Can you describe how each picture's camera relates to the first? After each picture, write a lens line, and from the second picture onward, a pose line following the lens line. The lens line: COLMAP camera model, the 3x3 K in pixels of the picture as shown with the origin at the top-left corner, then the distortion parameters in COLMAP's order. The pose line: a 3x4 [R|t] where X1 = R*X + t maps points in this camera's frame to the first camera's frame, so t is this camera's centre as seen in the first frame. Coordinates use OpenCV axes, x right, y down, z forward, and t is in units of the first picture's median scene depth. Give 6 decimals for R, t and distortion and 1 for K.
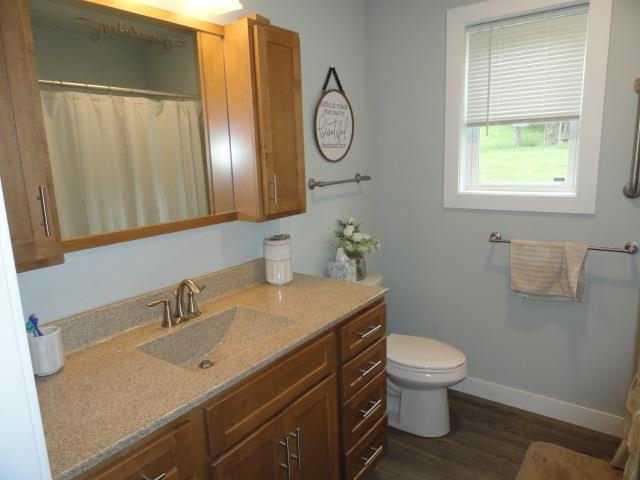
lens RADIAL K [[445.6, 0, 320.0], [0, 445.6, 240.0], [0, 0, 1]] dist [-0.006305, 0.000598]
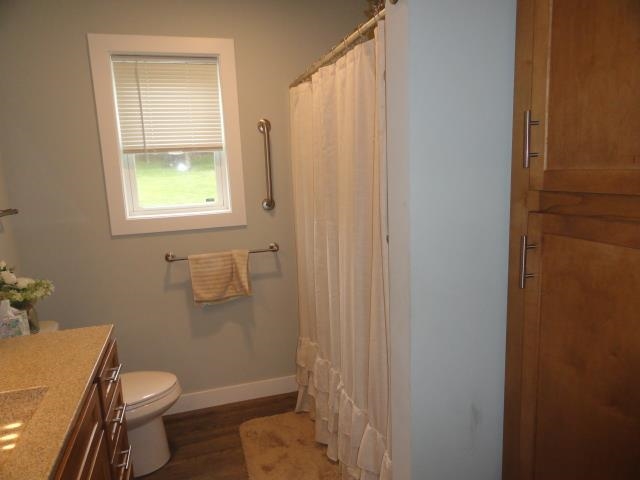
lens RADIAL K [[445.6, 0, 320.0], [0, 445.6, 240.0], [0, 0, 1]] dist [-0.006305, 0.000598]
pose [[0.604476, -0.123333, 0.787018, -0.236282], [0.174261, 0.984487, 0.020436, -0.005833], [-0.777330, 0.124794, 0.616591, 0.065684]]
